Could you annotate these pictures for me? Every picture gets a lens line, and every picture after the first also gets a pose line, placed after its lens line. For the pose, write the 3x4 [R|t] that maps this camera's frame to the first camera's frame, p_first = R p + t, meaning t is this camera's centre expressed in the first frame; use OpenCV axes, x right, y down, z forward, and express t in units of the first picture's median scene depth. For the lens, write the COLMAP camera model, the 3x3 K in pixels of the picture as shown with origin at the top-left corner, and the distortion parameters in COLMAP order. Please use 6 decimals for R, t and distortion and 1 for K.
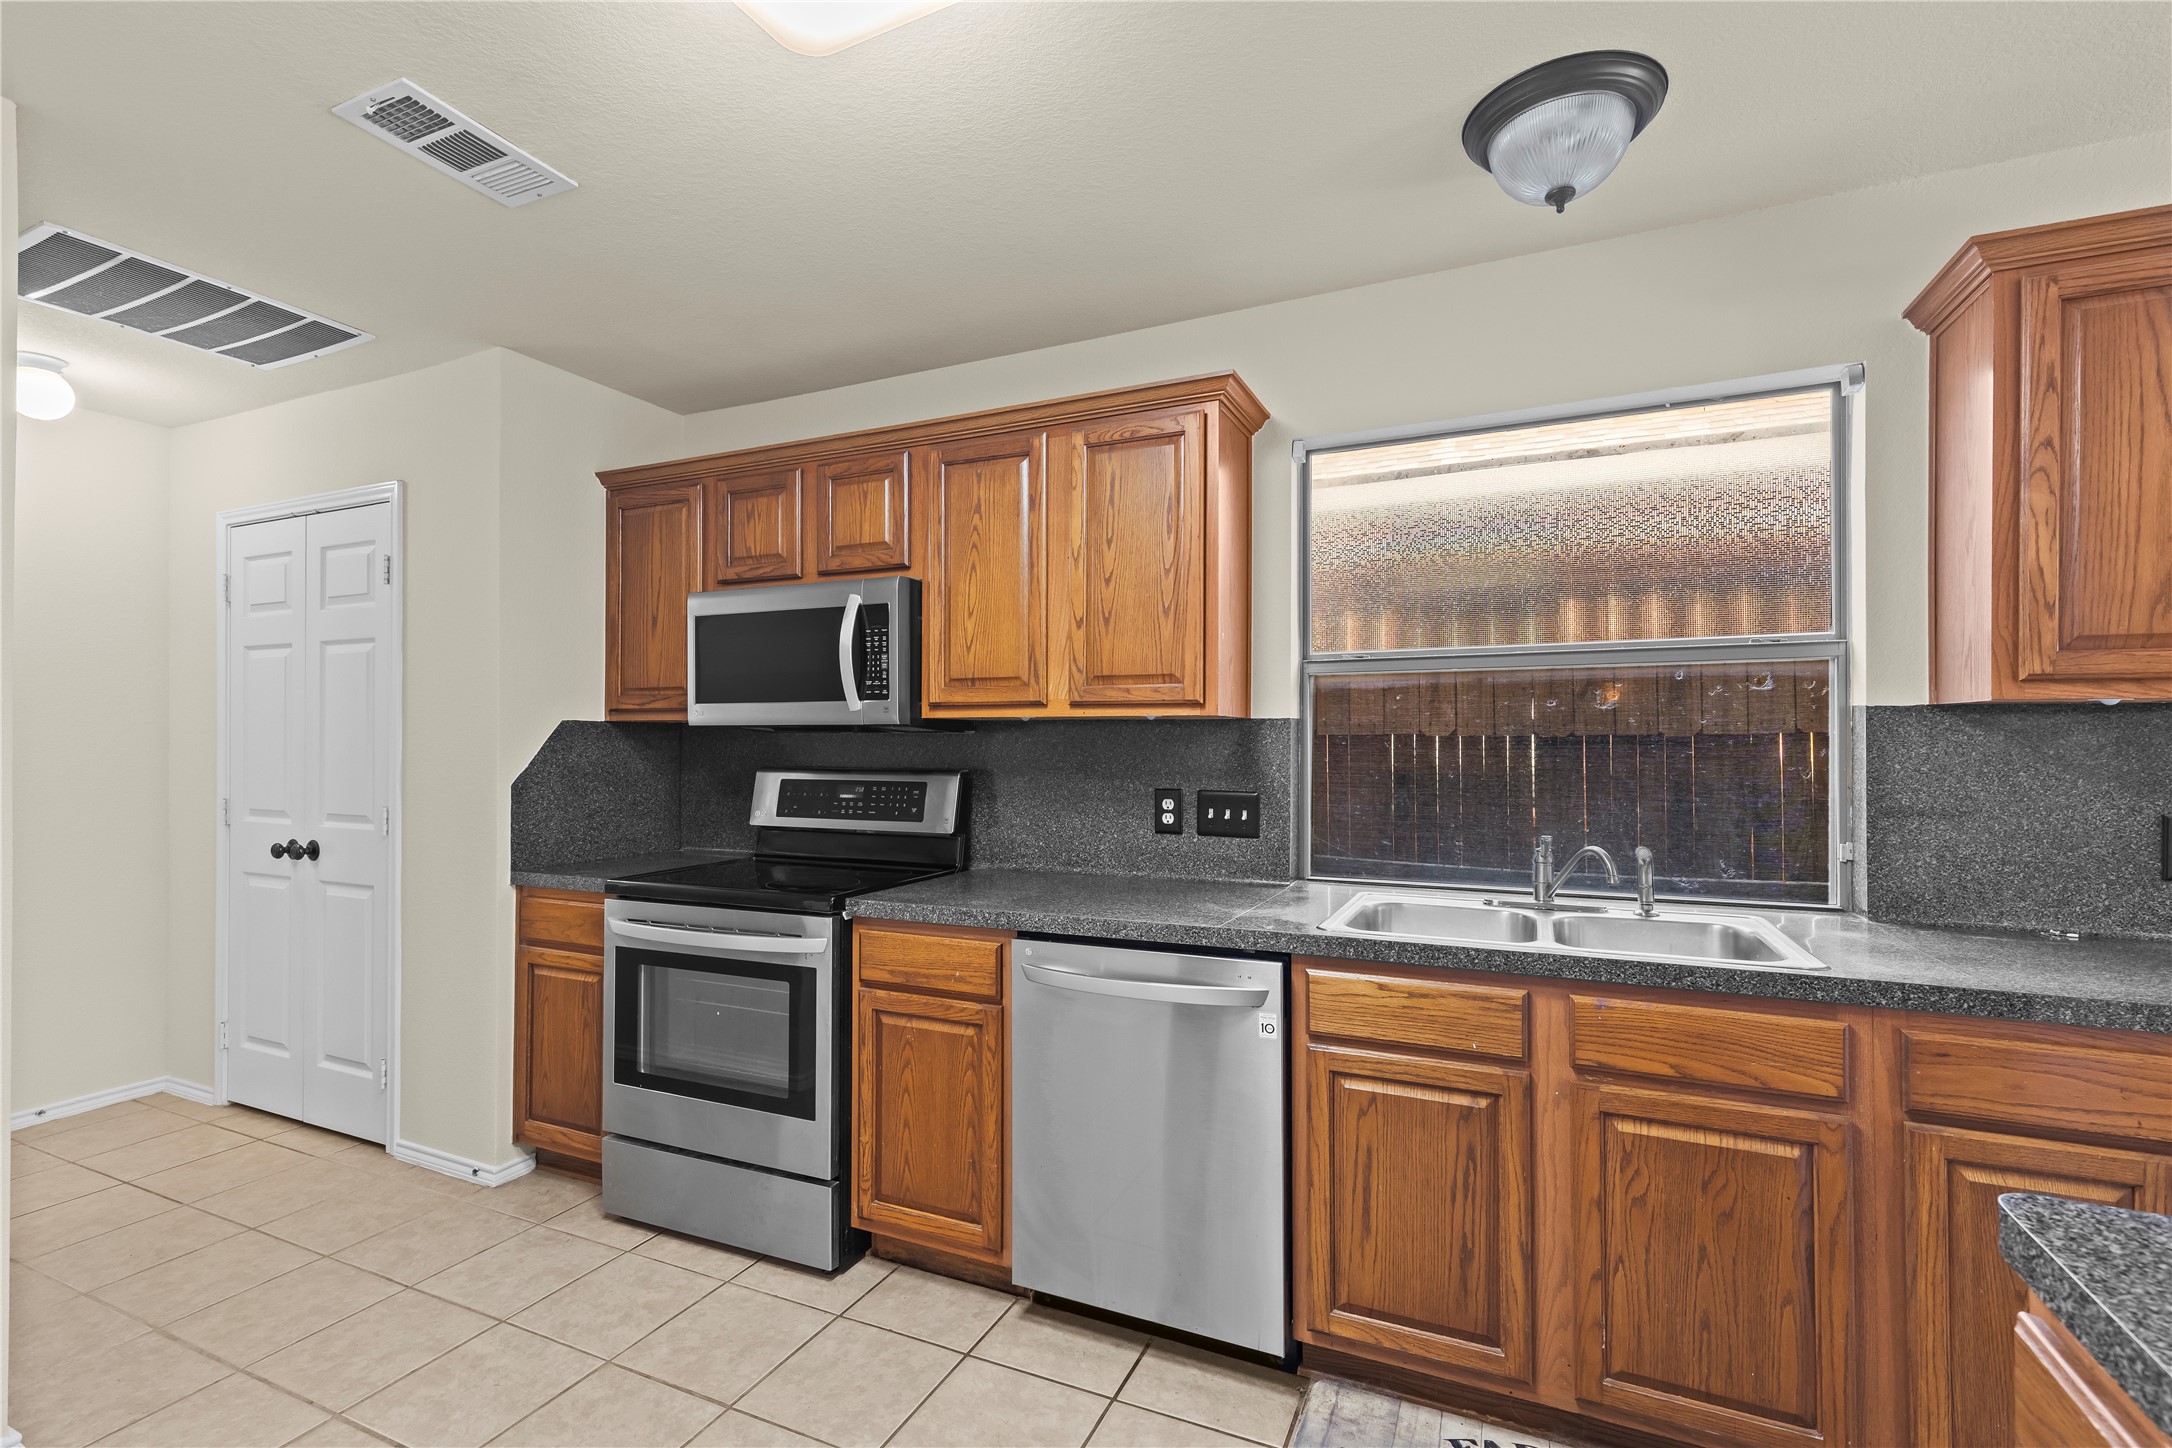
lens RADIAL K [[978.6, 0, 1074.3], [0, 978.6, 730.6], [0, 0, 1]] dist [0.009218, -0.001335]
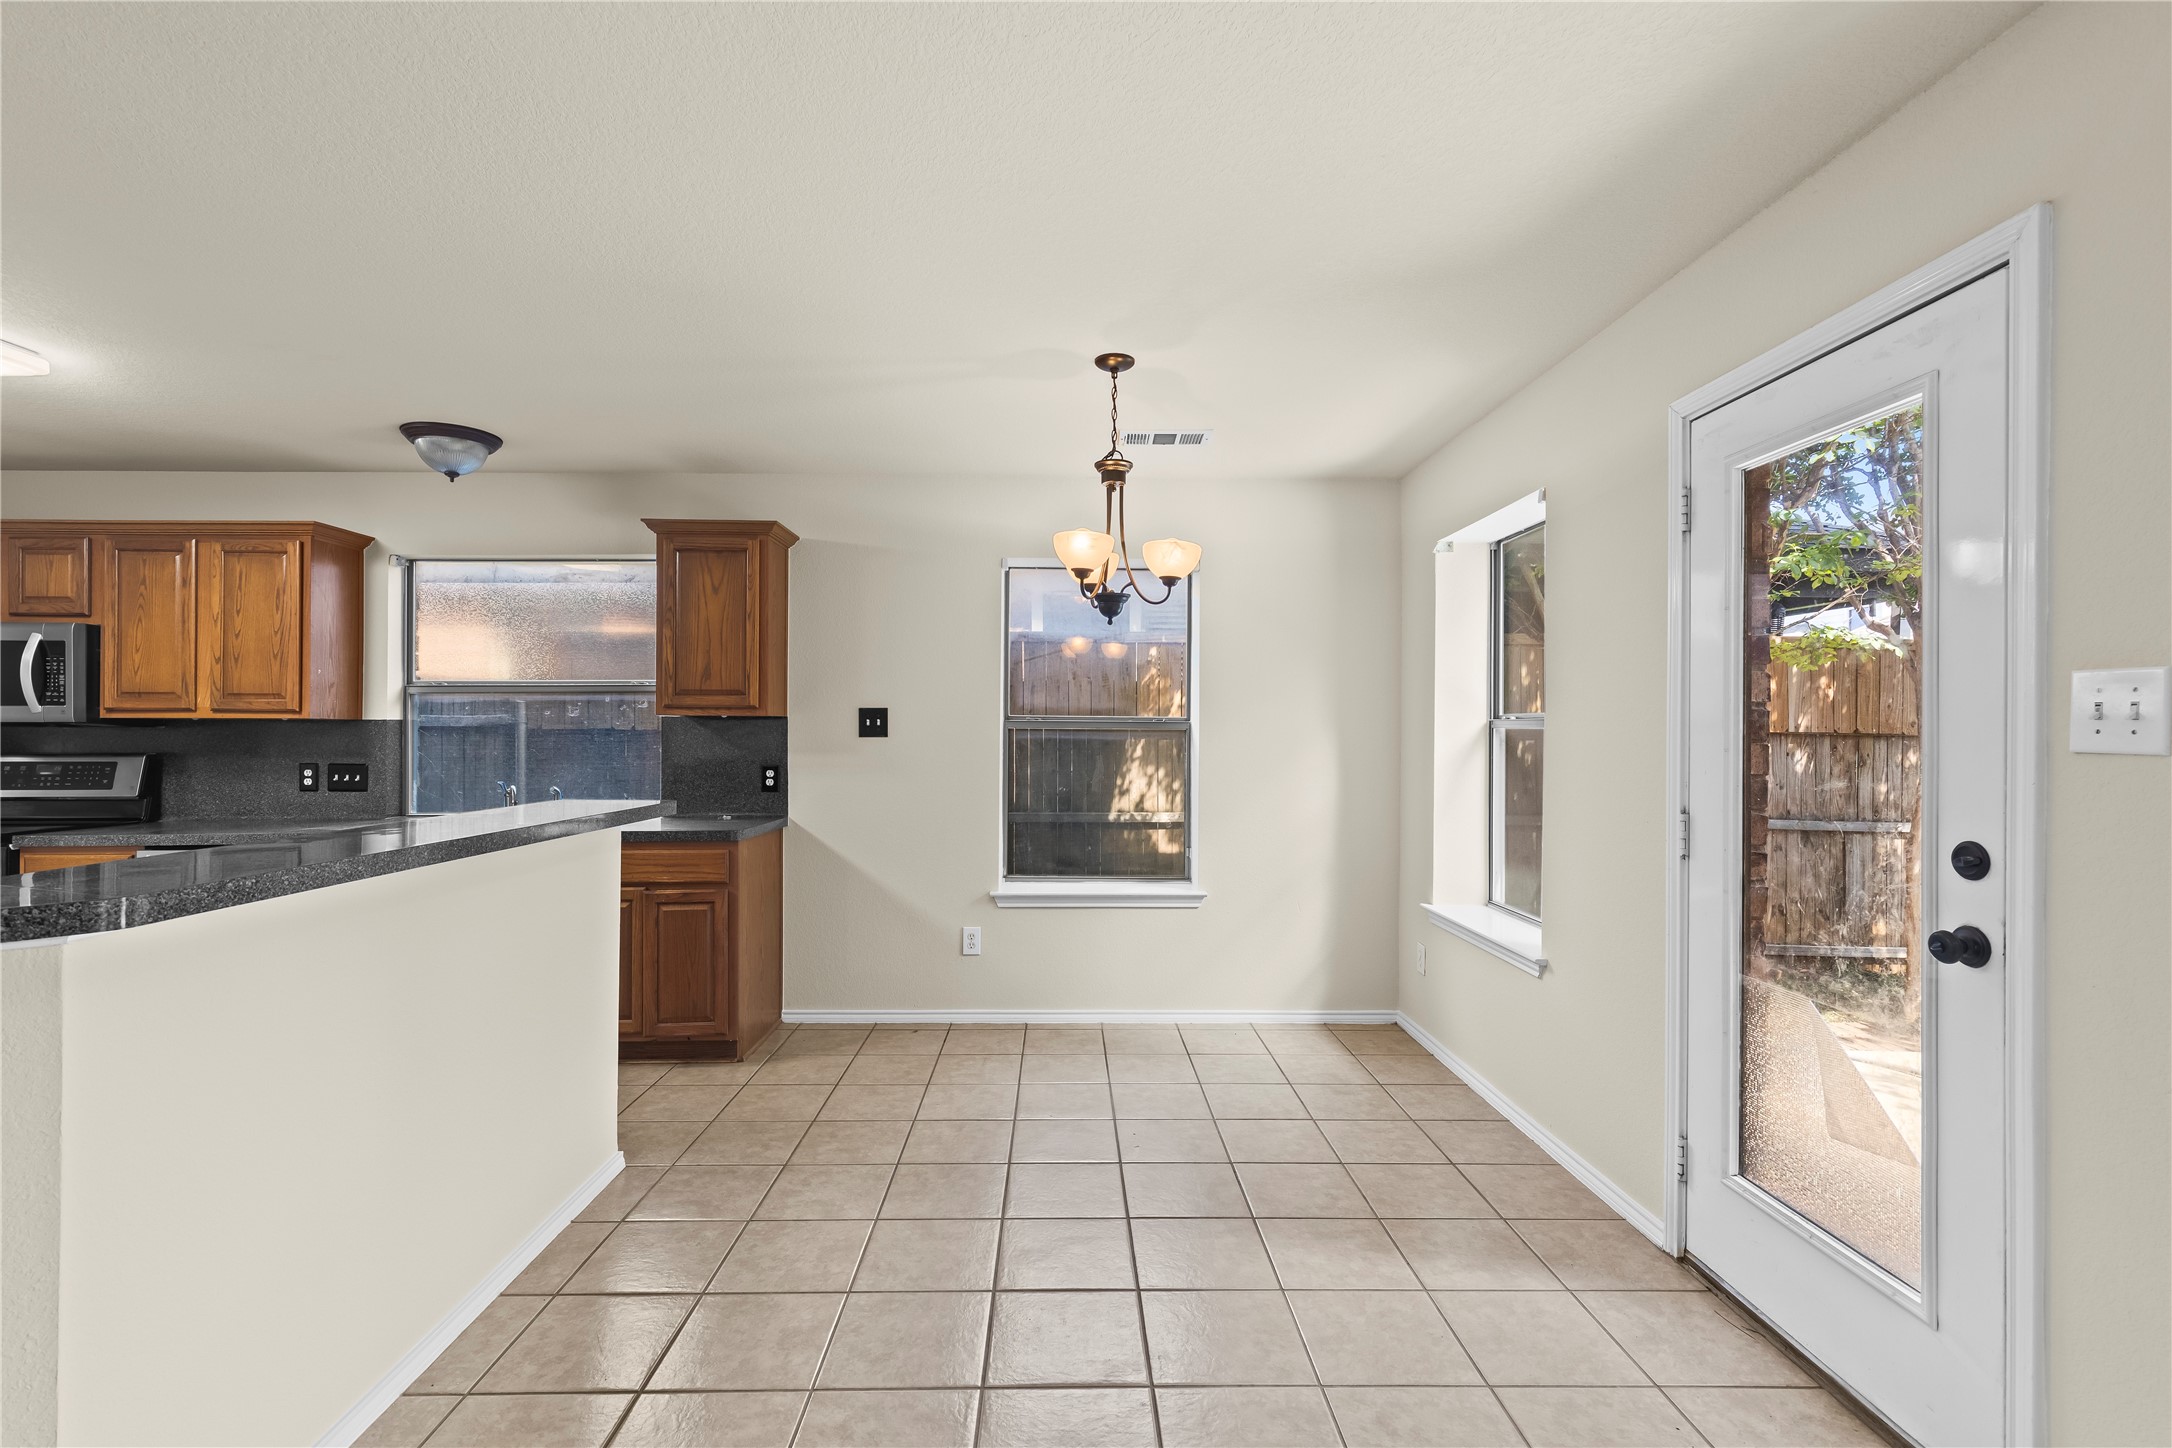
lens RADIAL K [[978.6, 0, 1074.3], [0, 978.6, 730.6], [0, 0, 1]] dist [0.009218, -0.001335]
pose [[0.899899, 0.002011, 0.436094, 0.540540], [-0.003816, 0.999987, 0.003262, -0.003943], [-0.436082, -0.004600, 0.899895, -1.027592]]
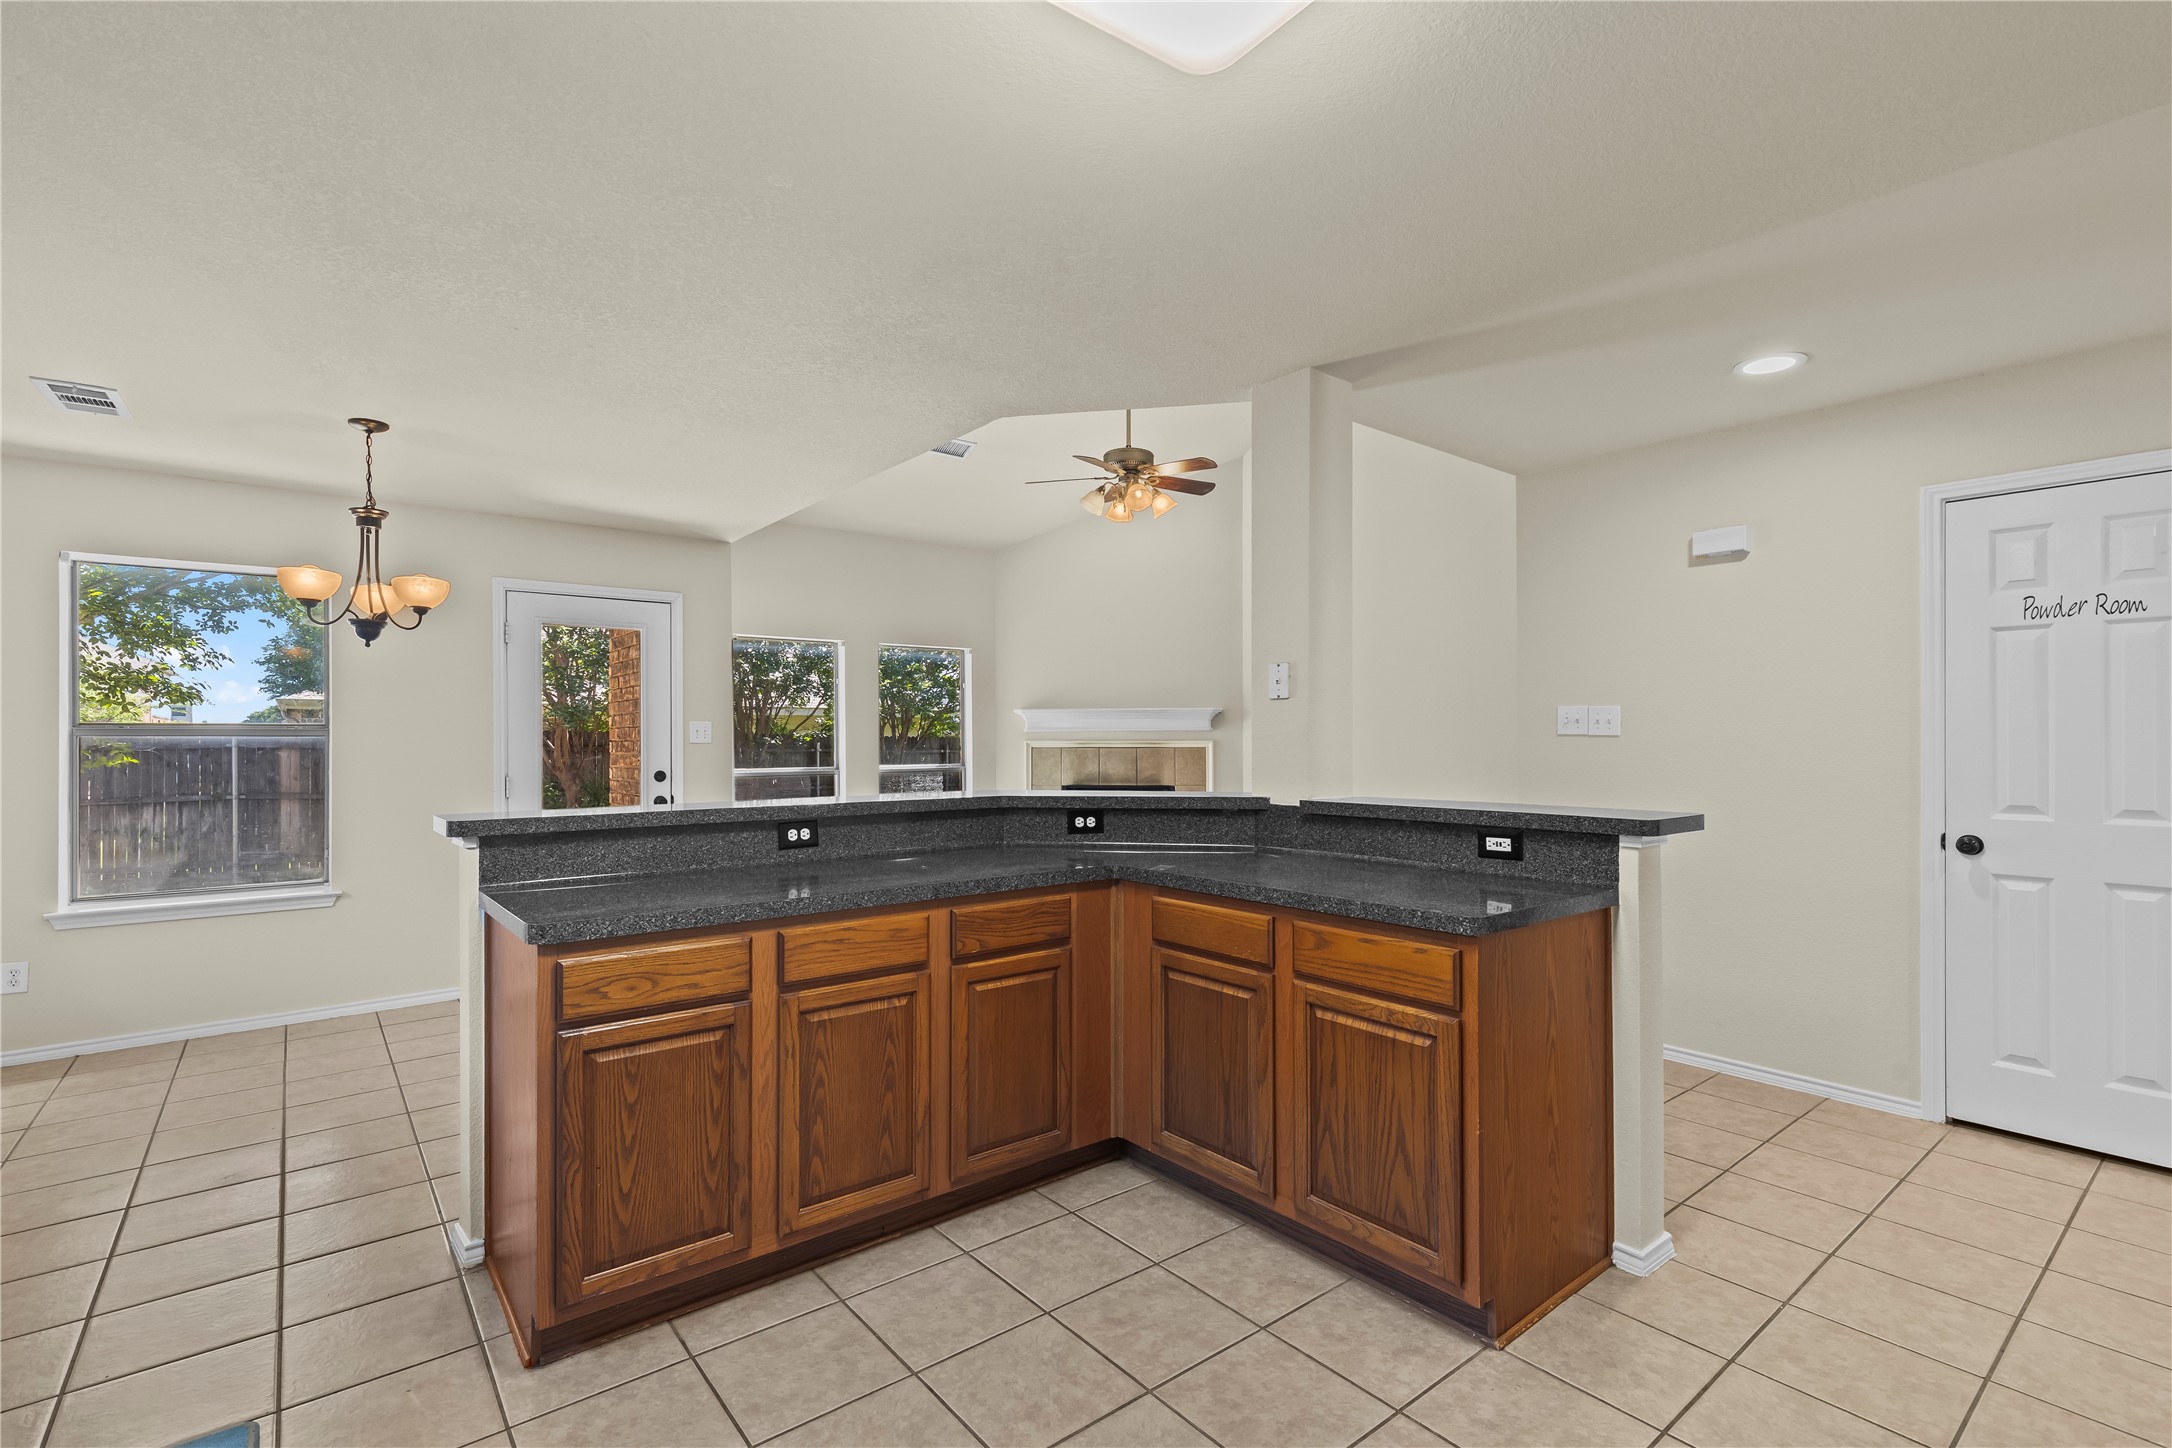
lens RADIAL K [[984.4, 0, 1070.1], [0, 984.4, 739.3], [0, 0, 1]] dist [0.006714, -0.000680]
pose [[-0.894447, 0.001703, 0.447171, -0.405655], [0.000680, 0.999997, -0.002448, 0.007036], [-0.447174, -0.001885, -0.894445, 0.802002]]
